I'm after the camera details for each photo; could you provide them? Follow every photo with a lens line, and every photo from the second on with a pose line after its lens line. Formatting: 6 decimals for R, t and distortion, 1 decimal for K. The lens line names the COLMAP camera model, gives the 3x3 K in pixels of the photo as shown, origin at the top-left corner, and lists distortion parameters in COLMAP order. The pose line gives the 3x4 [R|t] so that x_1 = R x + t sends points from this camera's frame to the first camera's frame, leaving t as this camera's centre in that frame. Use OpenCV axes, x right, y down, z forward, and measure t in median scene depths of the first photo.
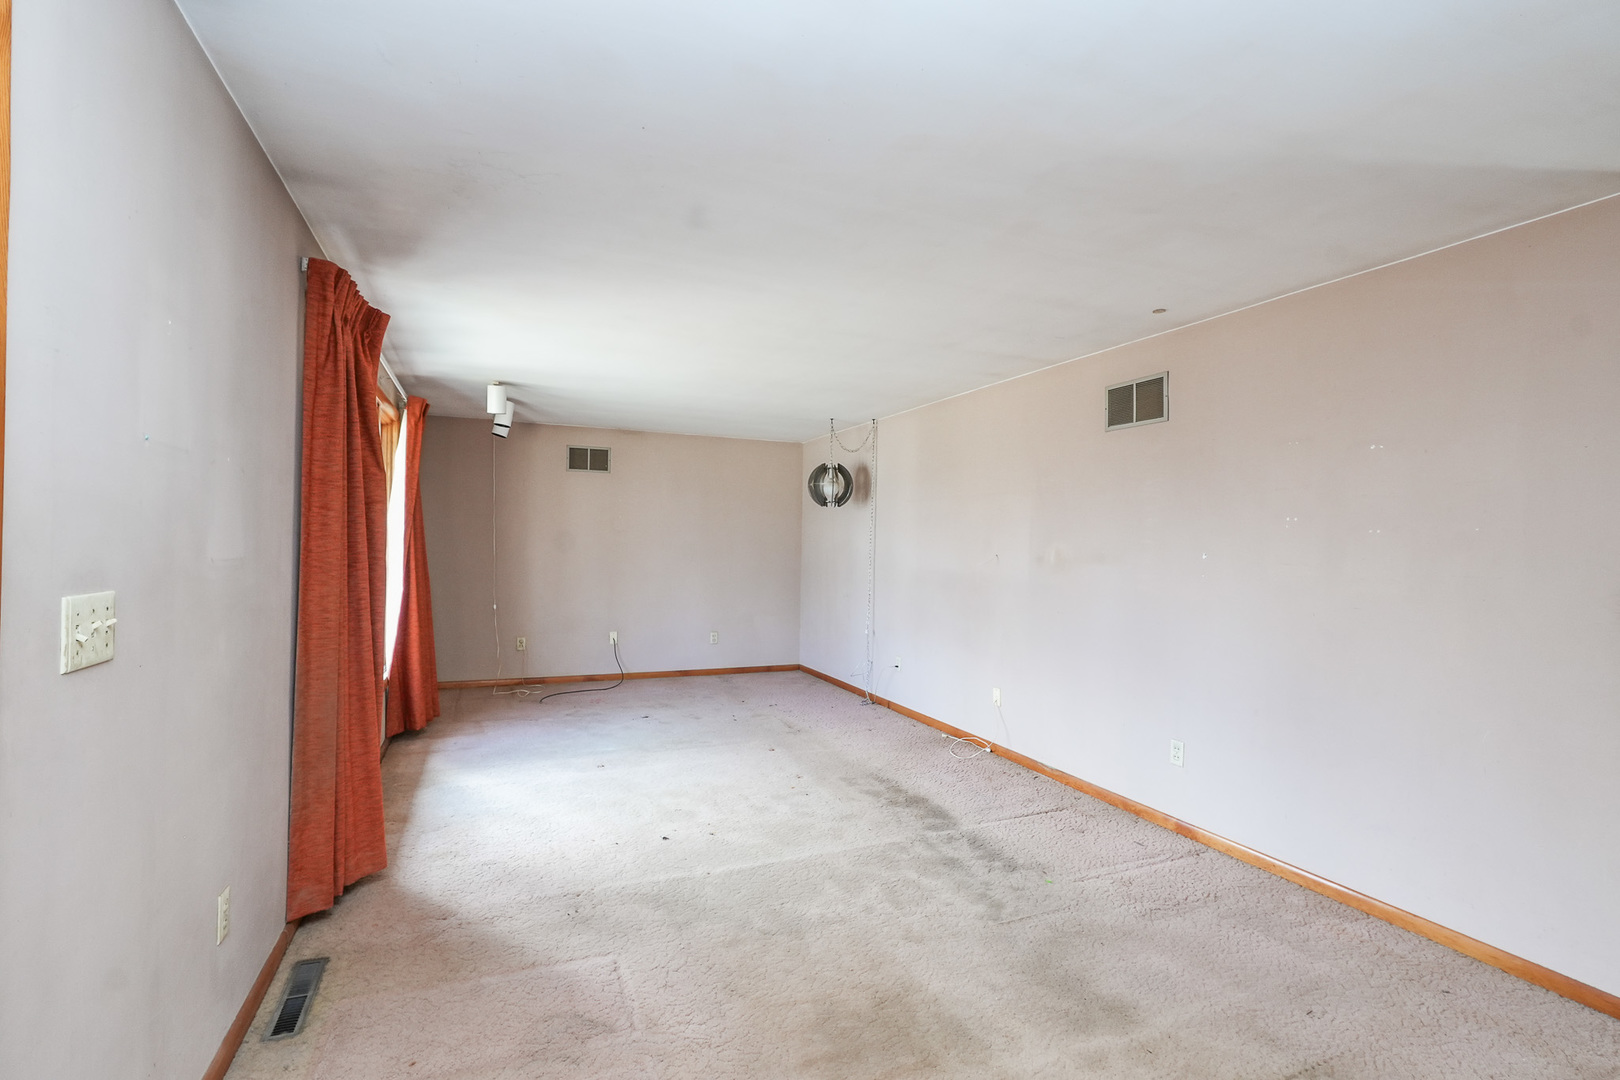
lens RADIAL K [[736.8, 0, 810.5], [0, 736.8, 534.2], [0, 0, 1]] dist [-0.020469, 0.006857]
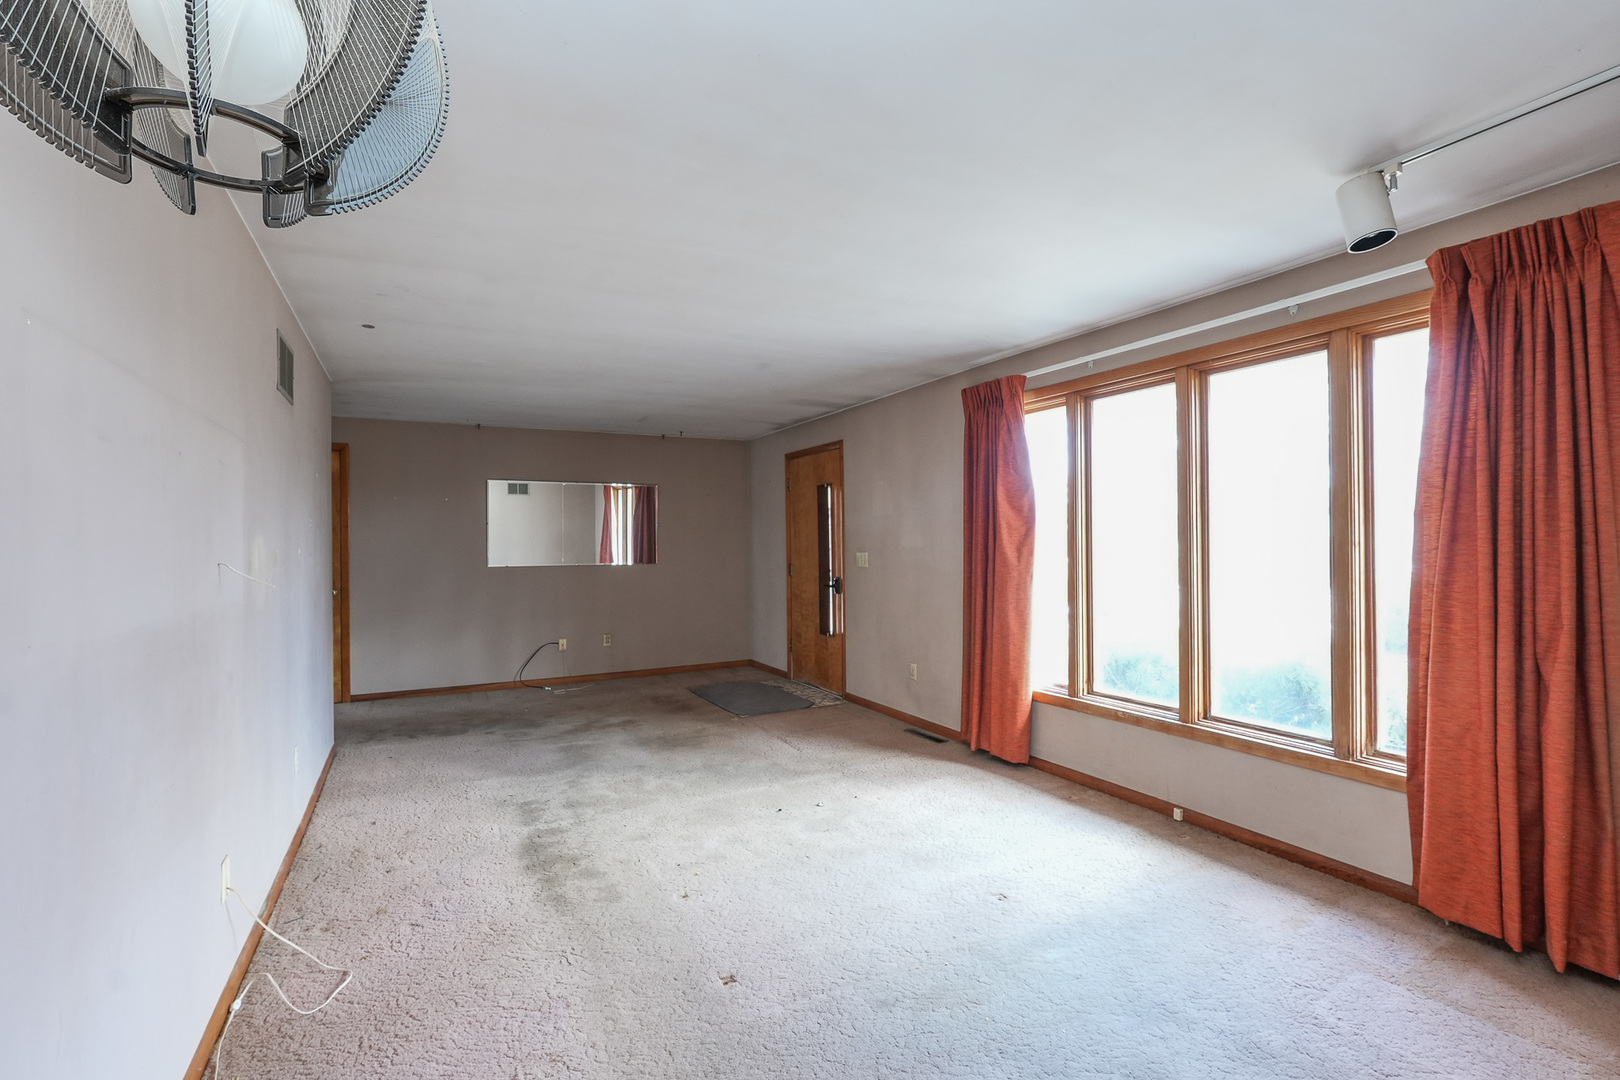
lens RADIAL K [[736.8, 0, 807.0], [0, 736.8, 543.0], [0, 0, 1]] dist [-0.020469, 0.006857]
pose [[-0.997336, -0.002672, -0.072901, -0.089253], [-0.001766, 0.999921, -0.012482, 0.028025], [0.072928, -0.012320, -0.997261, 1.947845]]
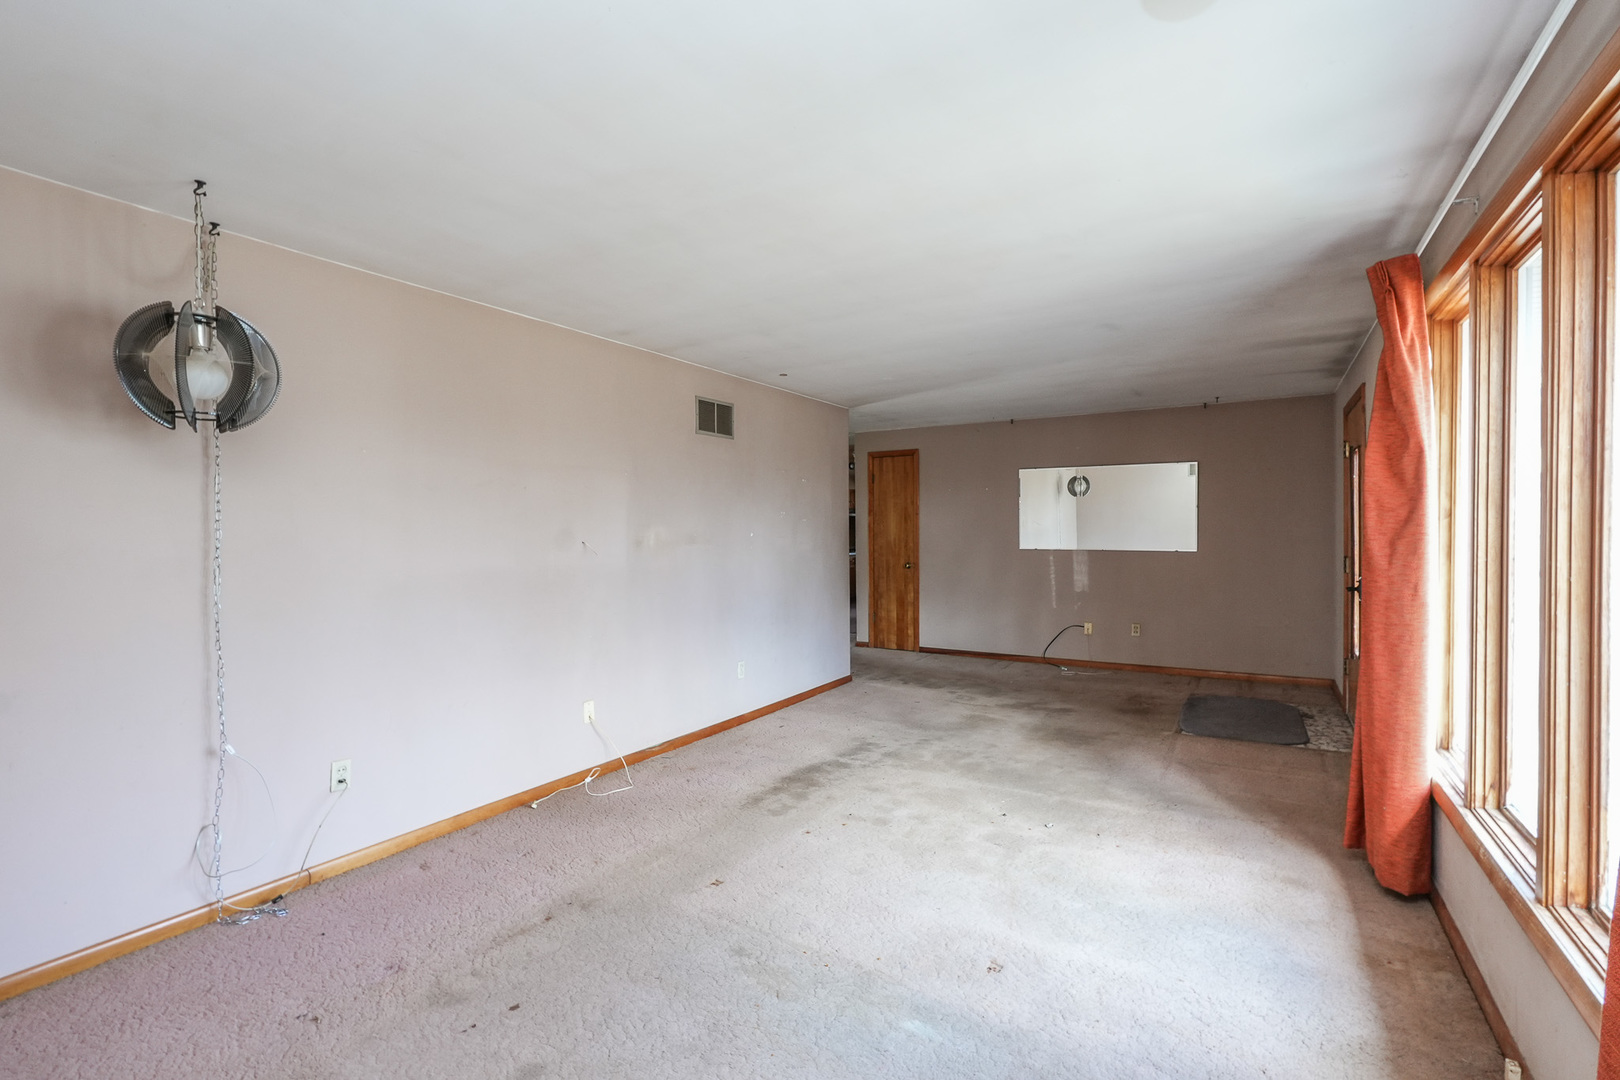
lens RADIAL K [[736.8, 0, 806.3], [0, 736.8, 538.9], [0, 0, 1]] dist [-0.020469, 0.006857]
pose [[-0.571995, -0.017671, 0.820067, -0.751293], [-0.009356, 0.999843, 0.015019, 0.013662], [-0.820204, 0.000918, -0.572071, 1.688194]]
